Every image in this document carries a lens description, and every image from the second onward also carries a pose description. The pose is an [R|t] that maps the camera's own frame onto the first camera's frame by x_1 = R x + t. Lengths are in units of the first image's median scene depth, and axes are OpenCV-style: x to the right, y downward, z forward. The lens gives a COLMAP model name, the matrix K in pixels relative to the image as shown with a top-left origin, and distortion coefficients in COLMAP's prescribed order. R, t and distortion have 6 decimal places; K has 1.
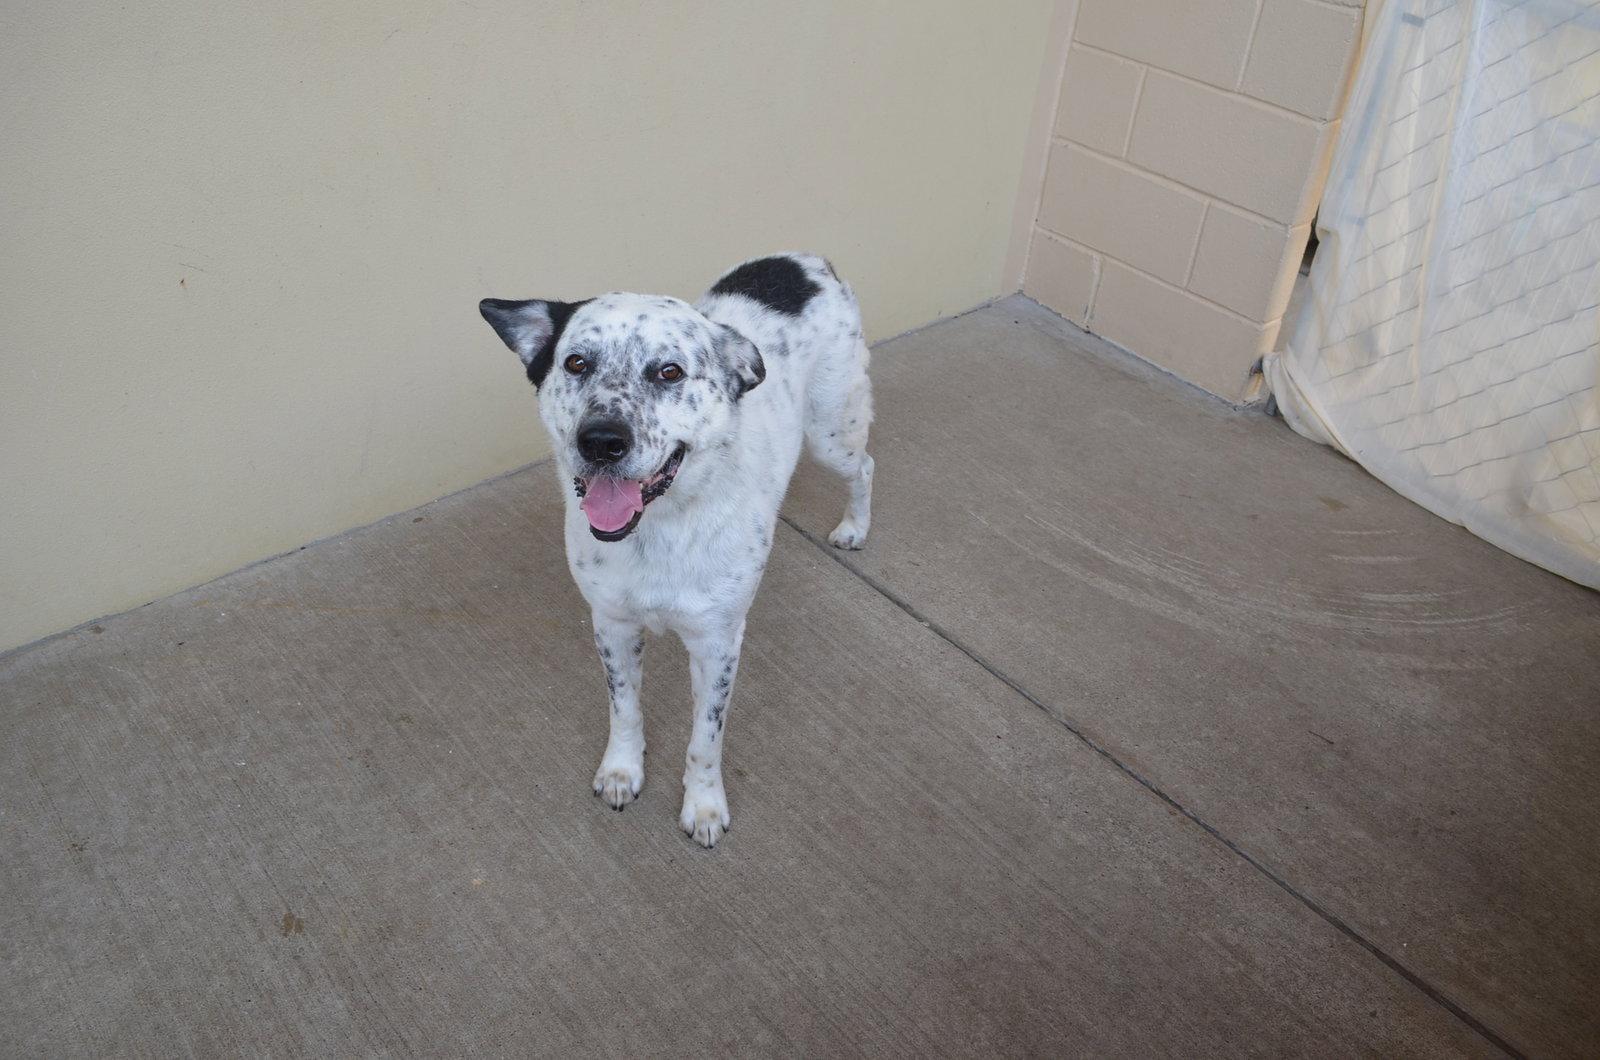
lens RADIAL K [[1260.3, 0, 802.3], [0, 1260.3, 536.1], [0, 0, 1]] dist [-0.085695, 0.013831]
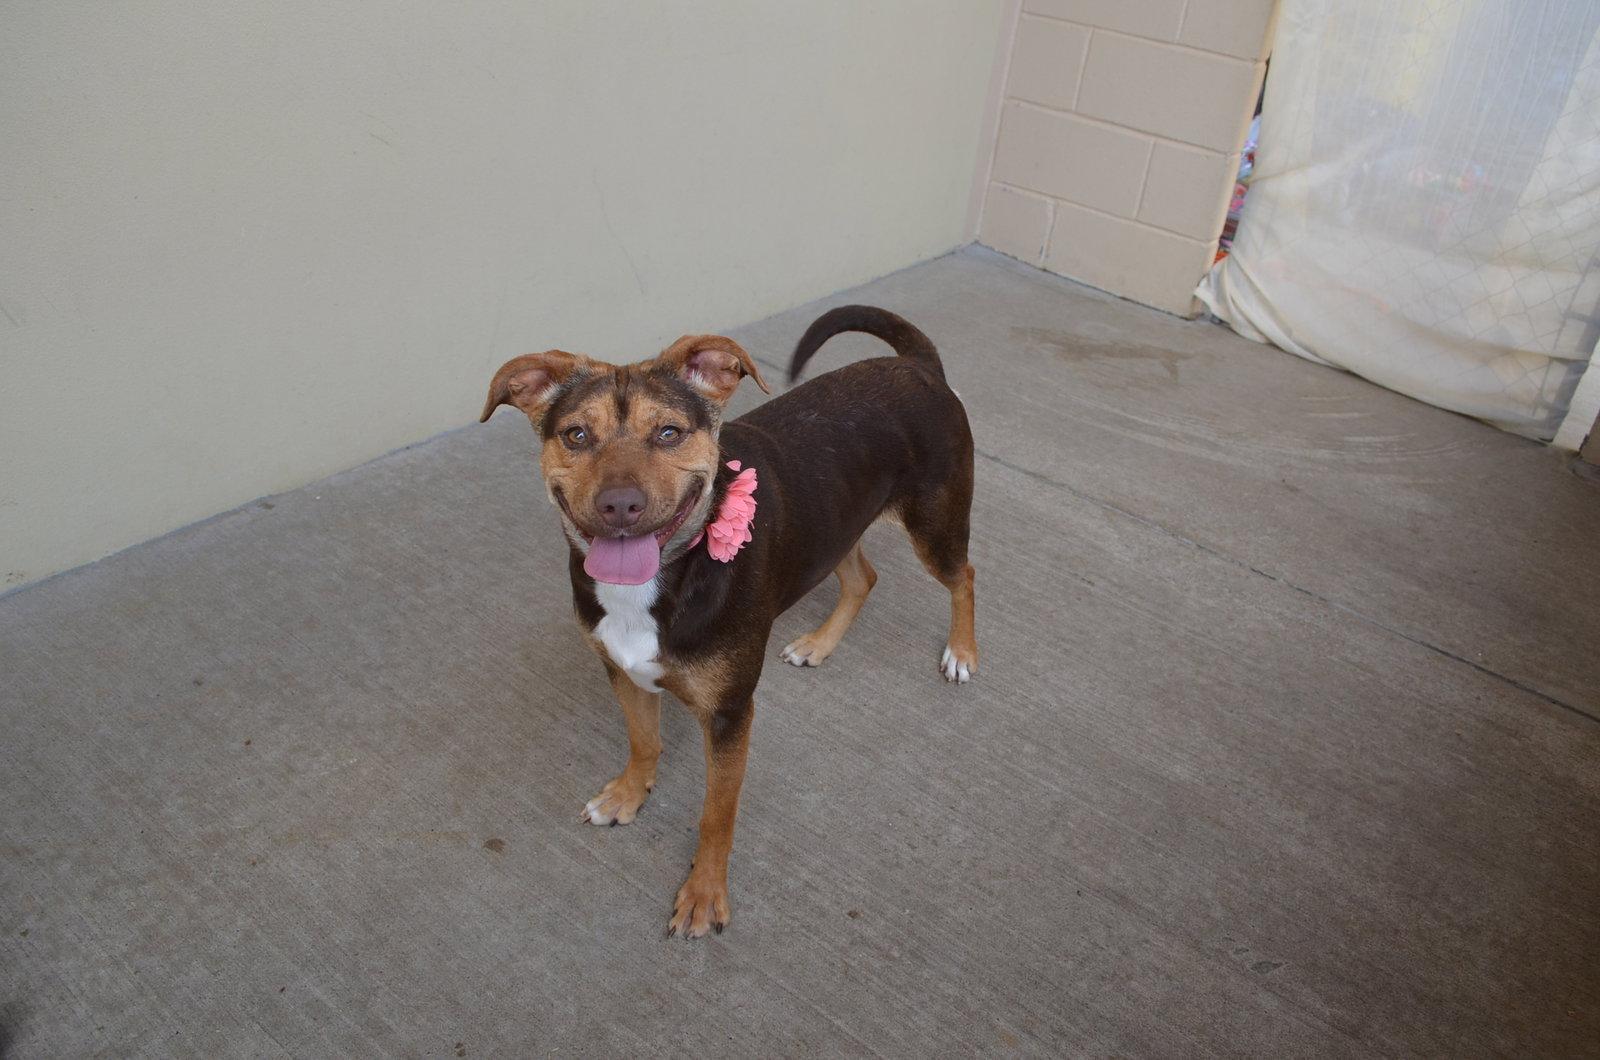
lens RADIAL K [[1260.3, 0, 808.0], [0, 1260.3, 527.7], [0, 0, 1]] dist [-0.085695, 0.013831]
pose [[0.980678, -0.072828, 0.181568, -0.324850], [0.086366, 0.993954, -0.067797, 0.201889], [-0.175532, 0.082169, 0.981039, -0.079437]]
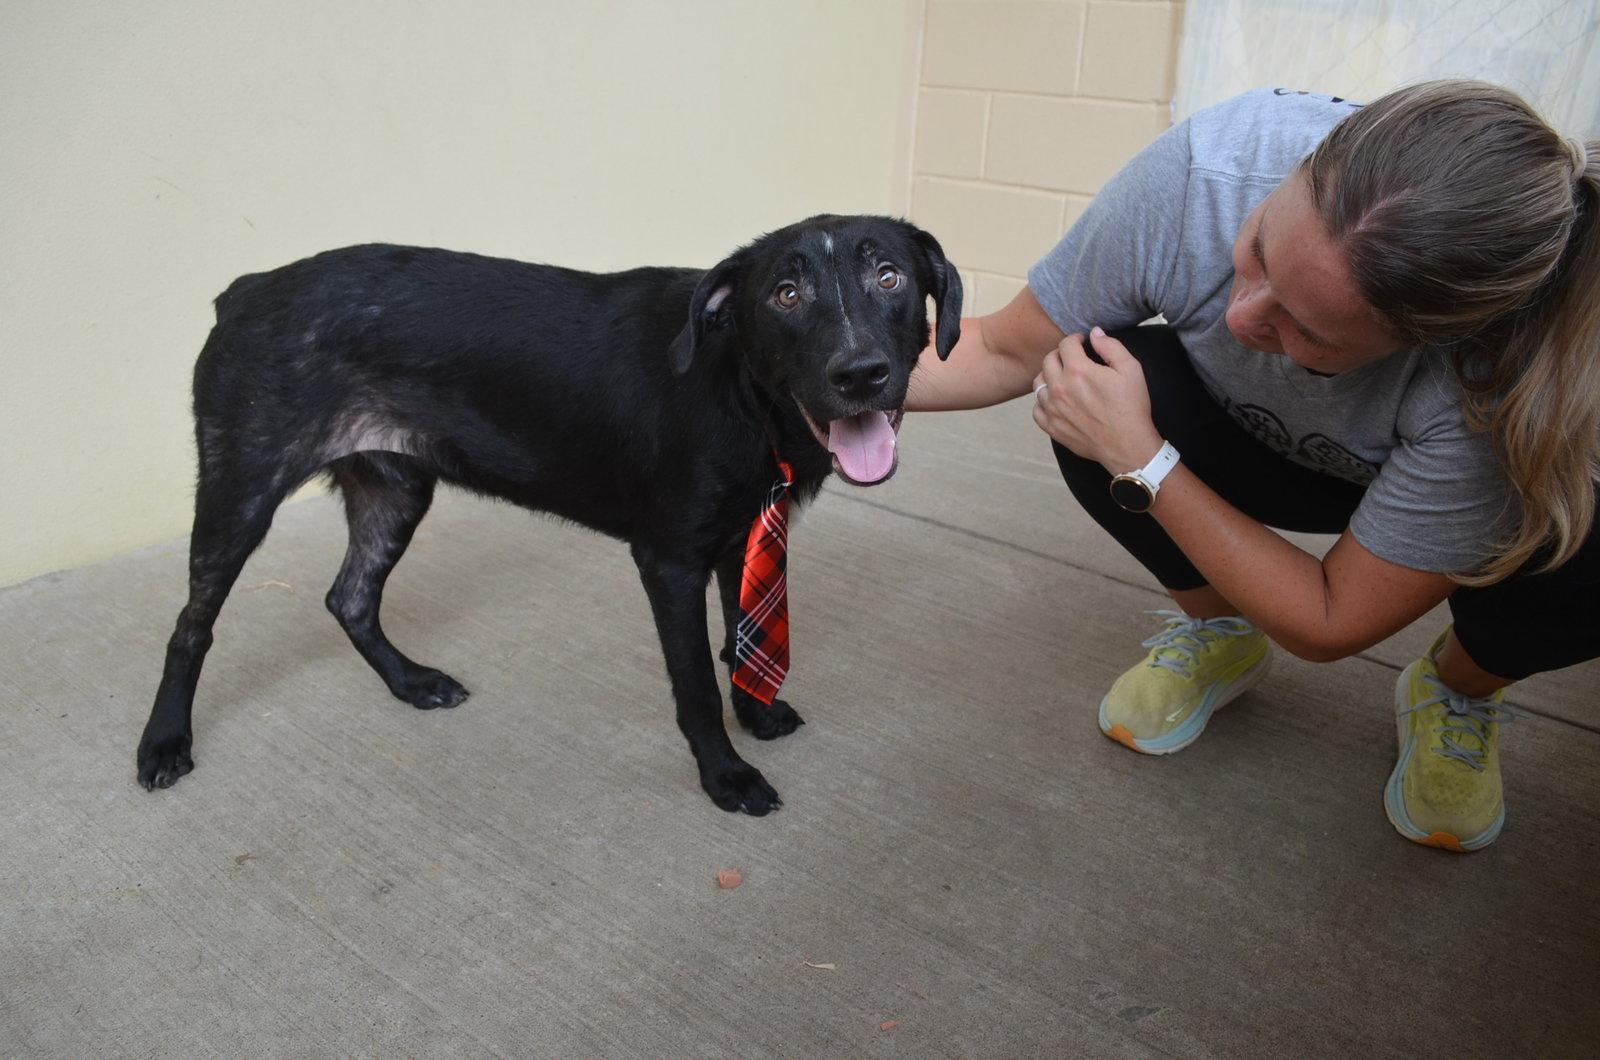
lens RADIAL K [[1260.3, 0, 806.9], [0, 1260.3, 526.4], [0, 0, 1]] dist [-0.085695, 0.013831]
pose [[0.980752, -0.110658, 0.160876, -0.161969], [0.144426, 0.965588, -0.216287, 0.318833], [-0.131406, 0.235359, 0.962984, 0.027662]]
